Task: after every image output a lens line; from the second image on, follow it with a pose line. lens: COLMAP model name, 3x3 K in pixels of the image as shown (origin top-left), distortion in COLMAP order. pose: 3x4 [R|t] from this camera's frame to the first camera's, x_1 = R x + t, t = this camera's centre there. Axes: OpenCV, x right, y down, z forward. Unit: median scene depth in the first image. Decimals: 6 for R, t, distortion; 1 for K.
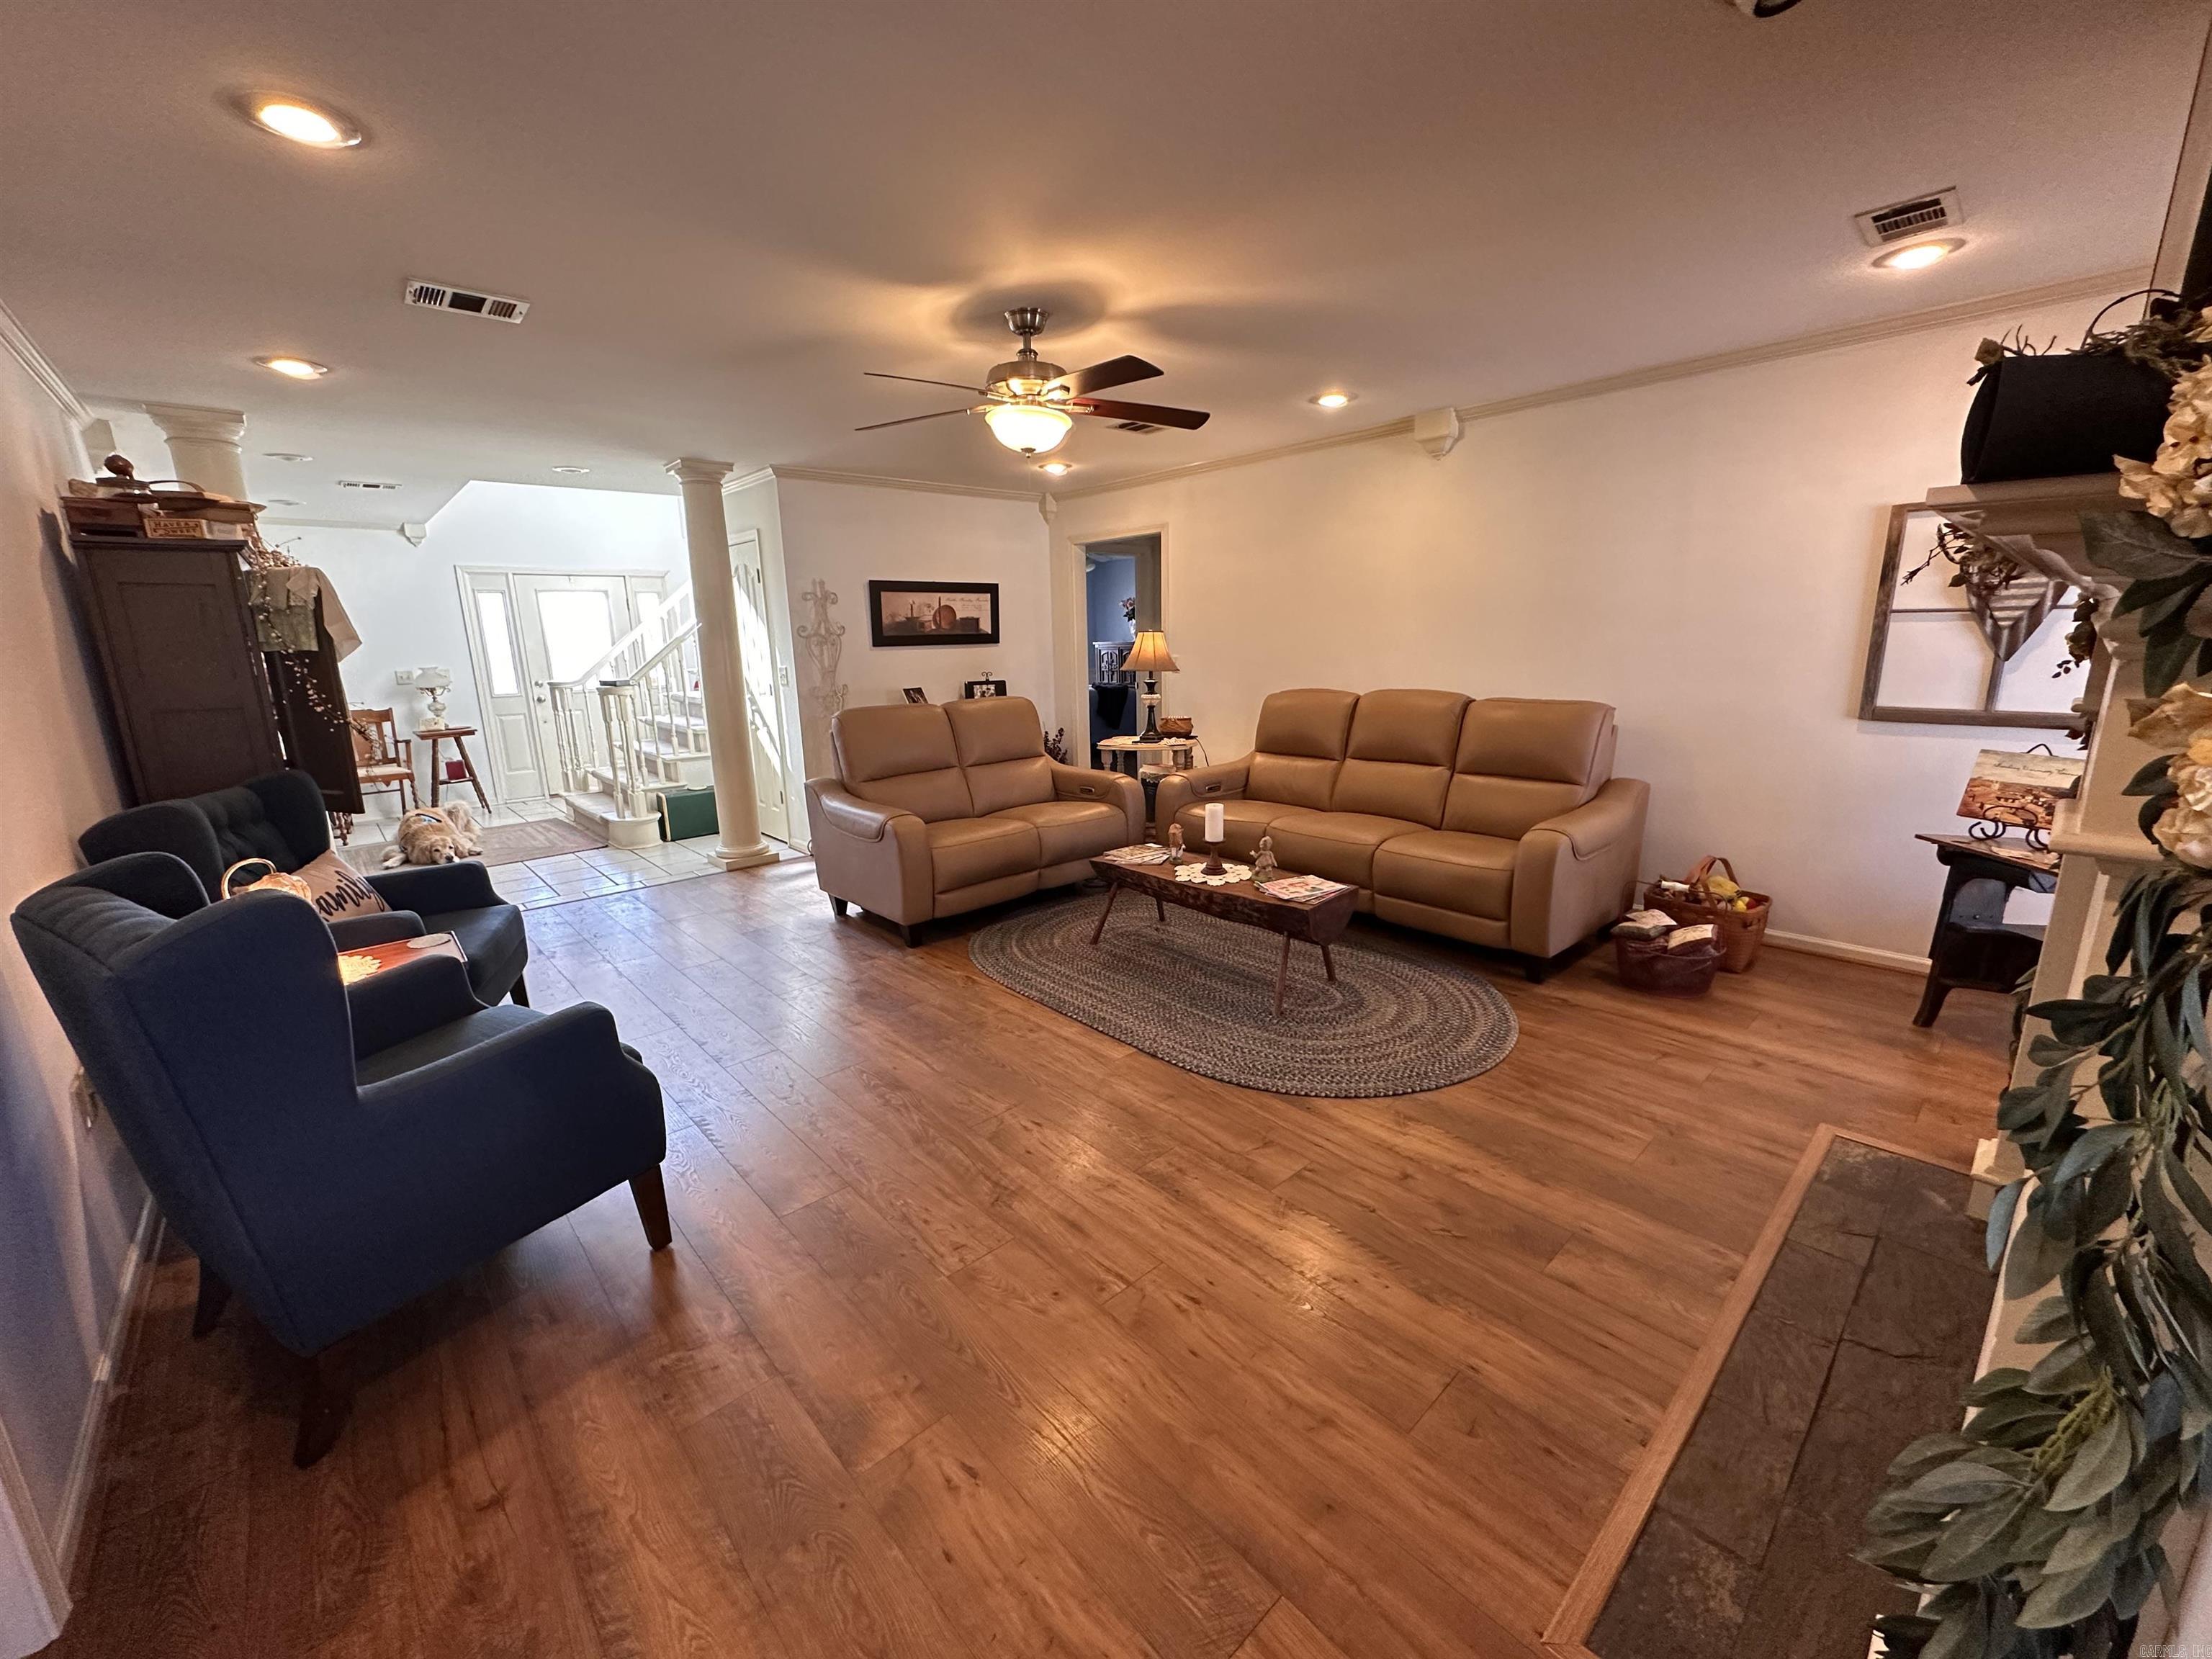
lens RADIAL K [[885.7, 0, 1101.3], [0, 885.7, 827.1], [0, 0, 1]] dist [-0.010827, 0.003087]
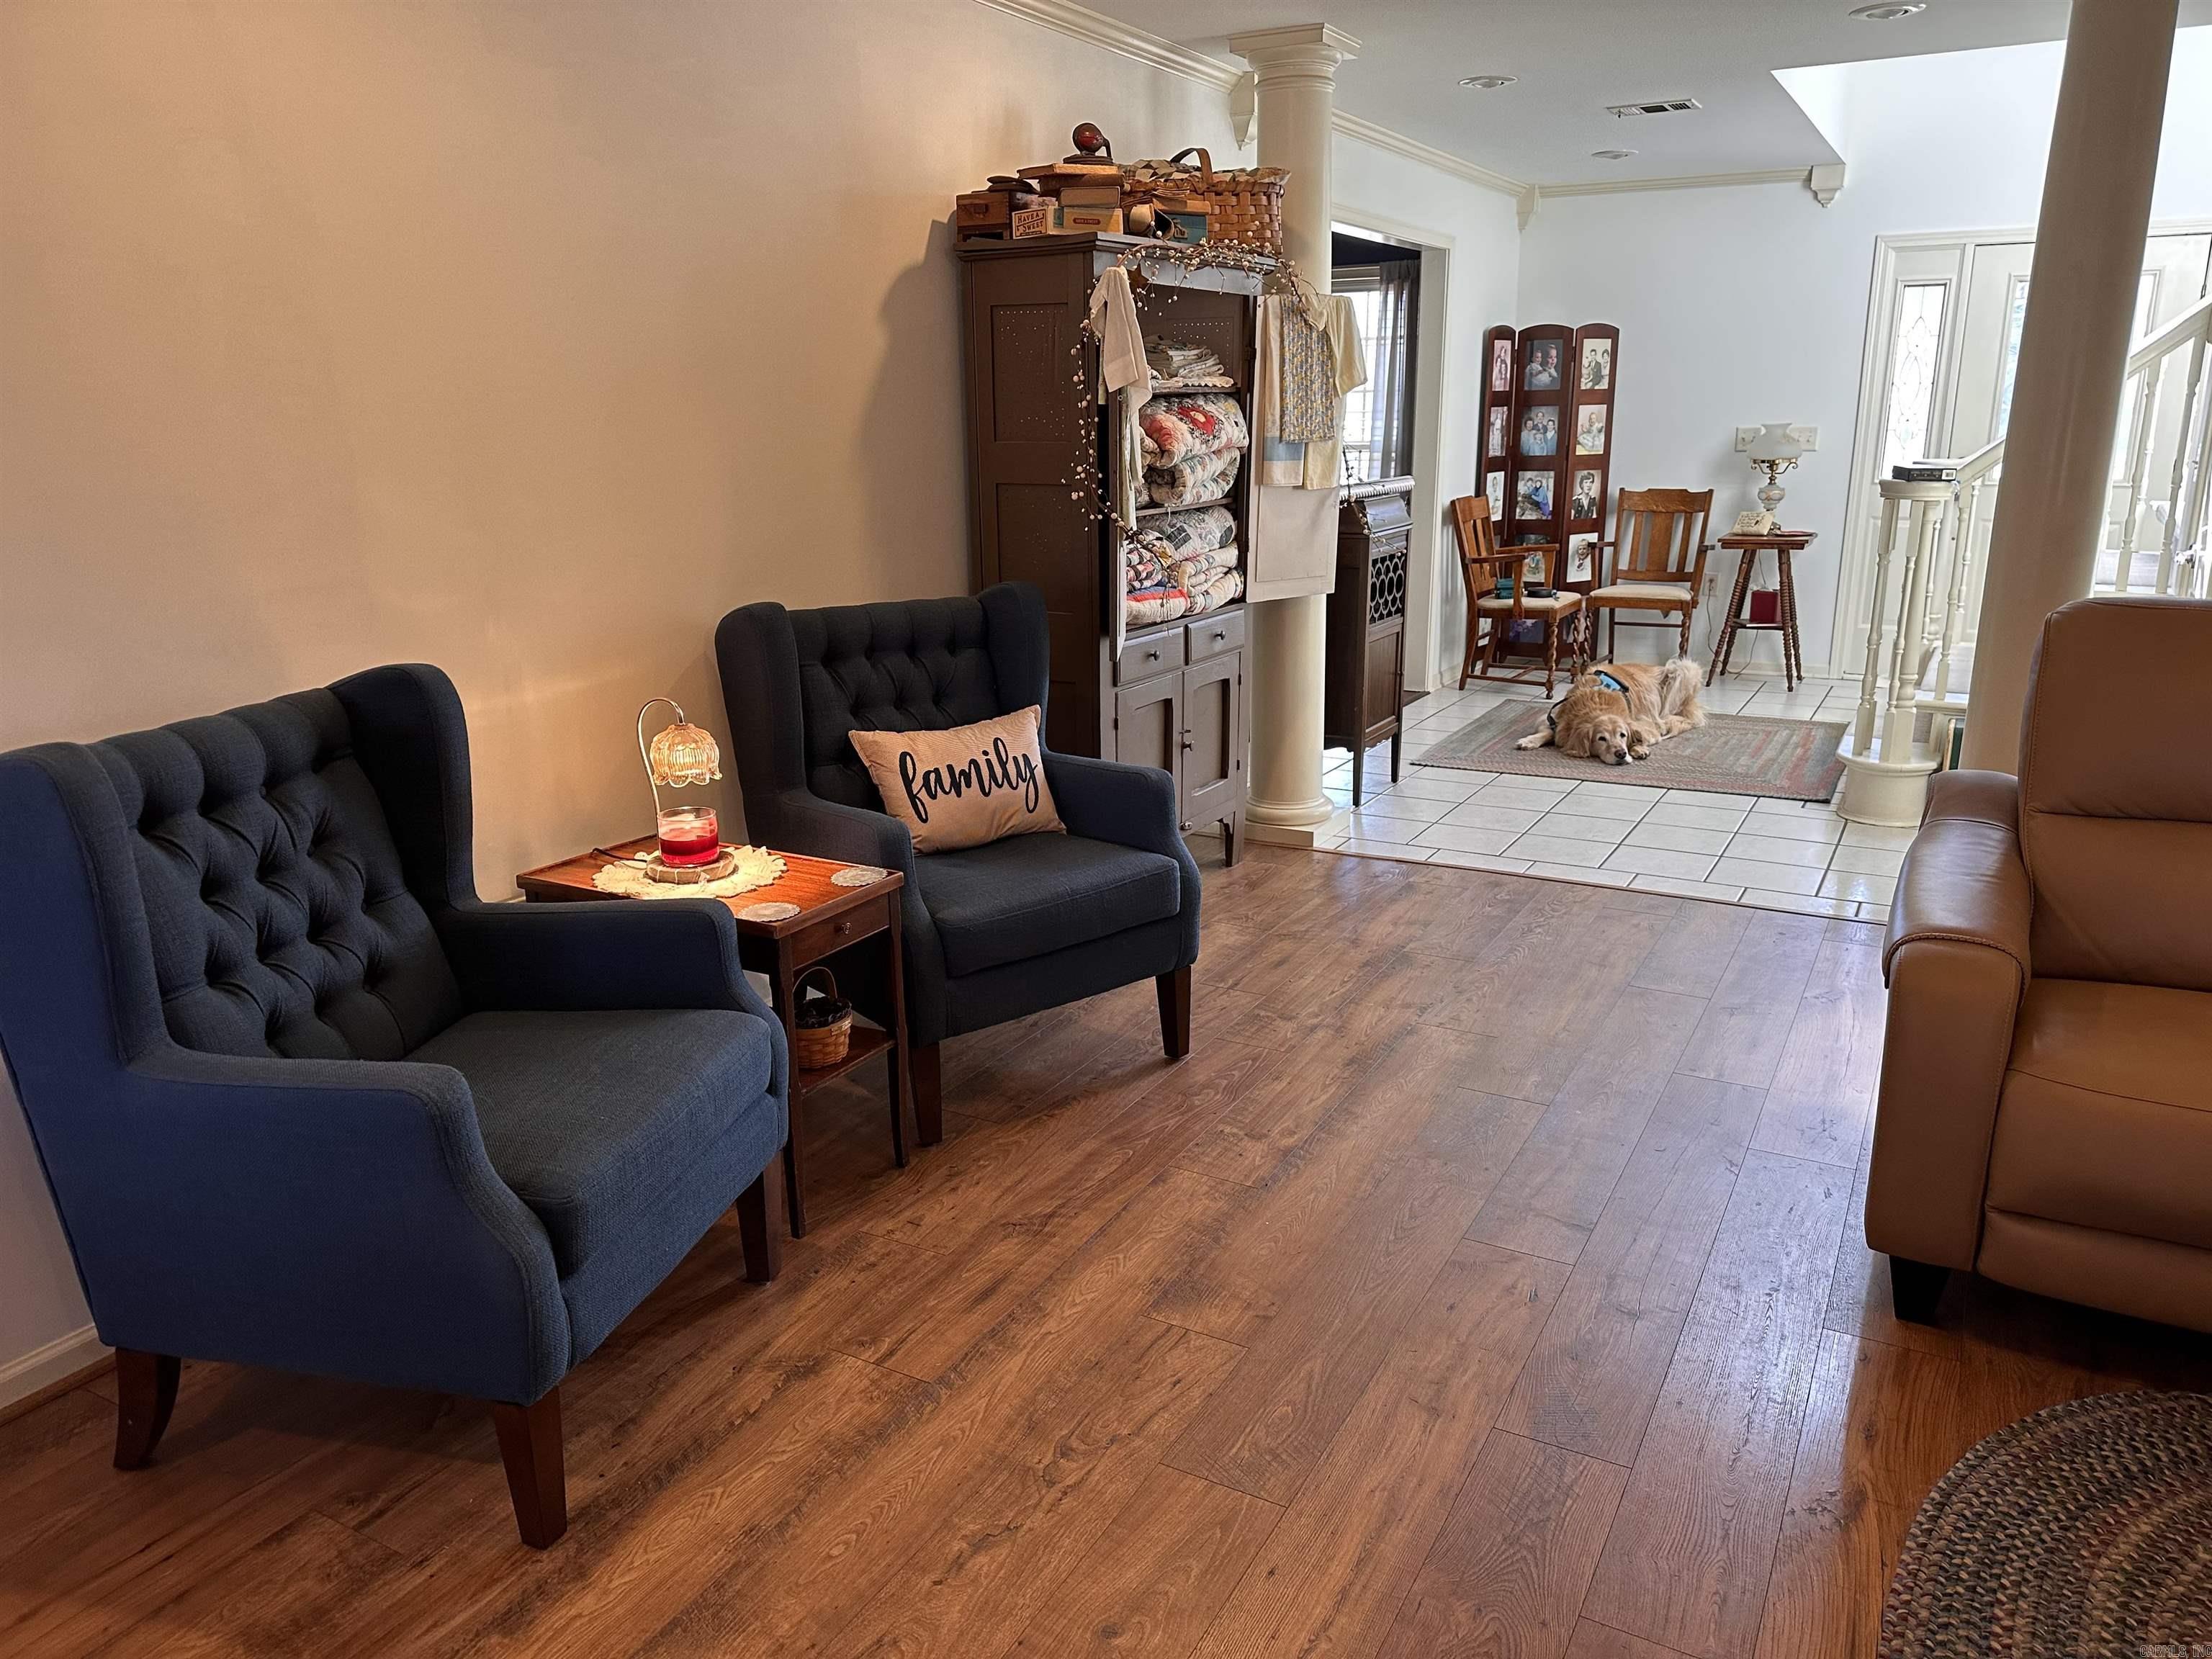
lens RADIAL K [[1557.6, 0, 1094.6], [0, 1557.6, 831.4], [0, 0, 1]] dist [0.045931, -0.057682]
pose [[0.321712, 0.271258, -0.907150, 0.220182], [-0.200622, 0.955859, 0.214674, -0.131074], [0.925339, 0.112931, 0.361932, 0.556450]]
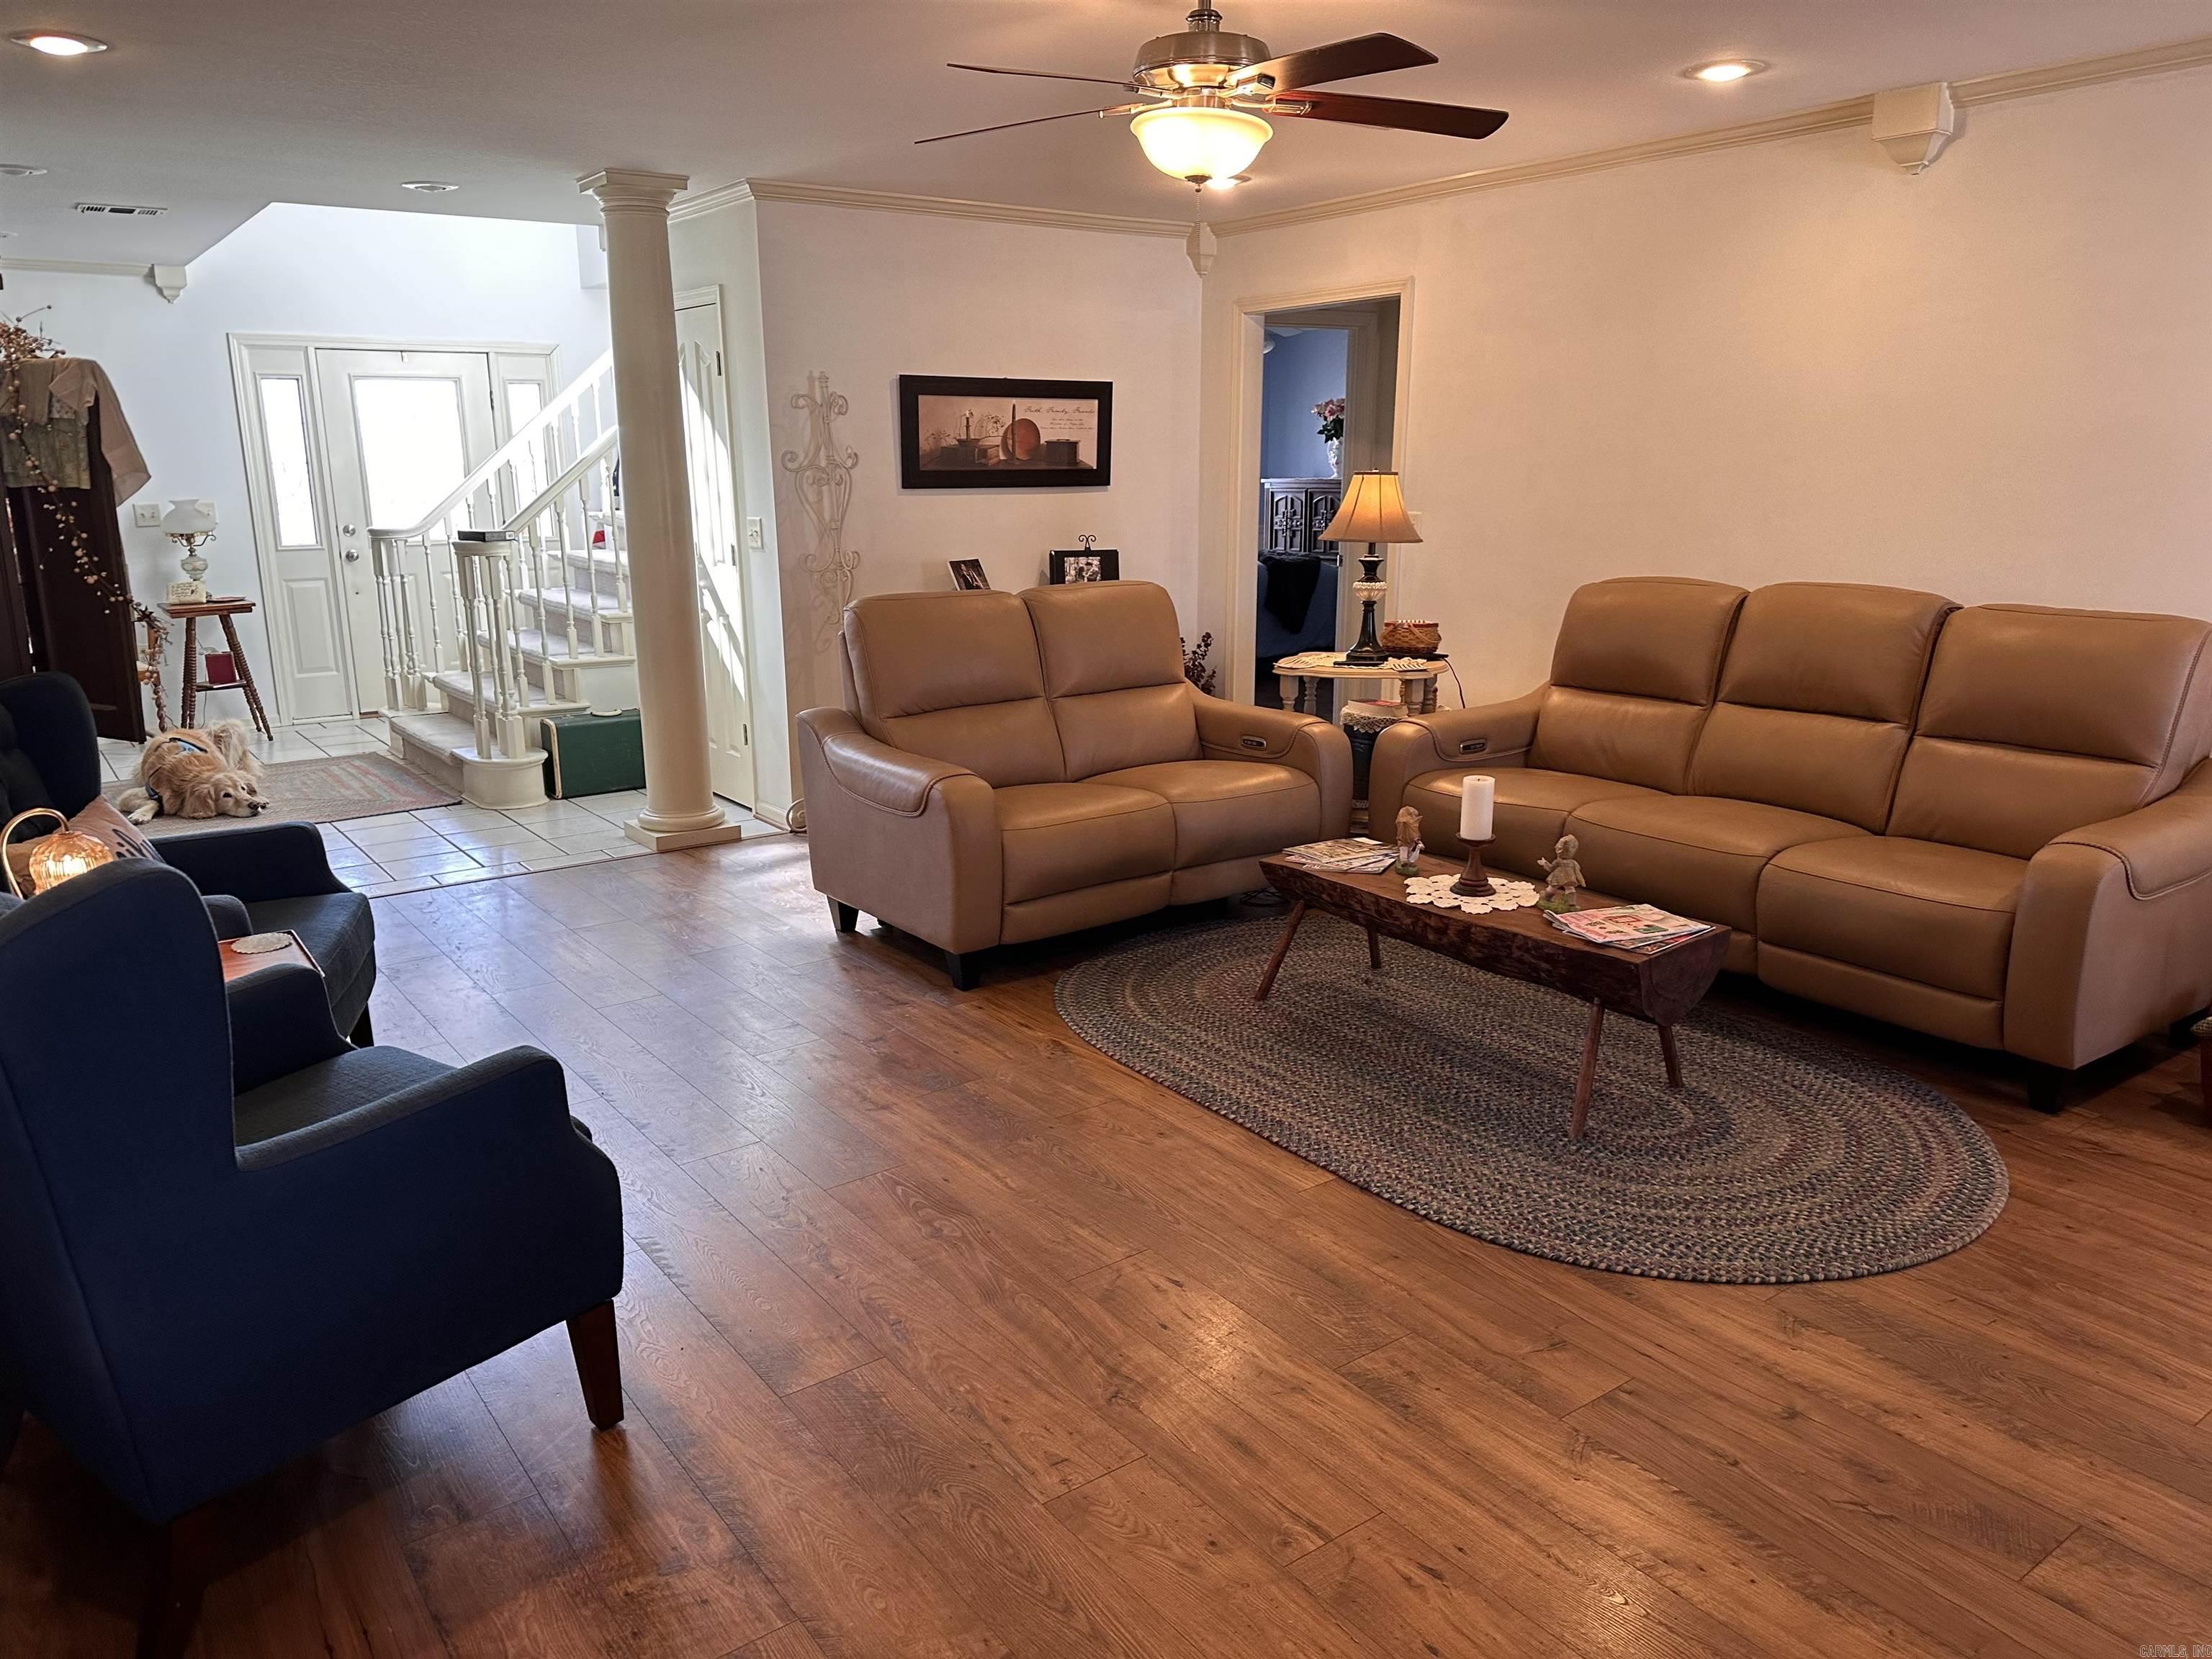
lens RADIAL K [[1557.6, 0, 1088.5], [0, 1557.6, 821.2], [0, 0, 1]] dist [0.045931, -0.057682]
pose [[0.993669, 0.041344, -0.104463, -0.023778], [-0.039621, 0.999043, 0.018523, -0.005250], [0.105129, -0.014267, 0.994356, -0.069618]]
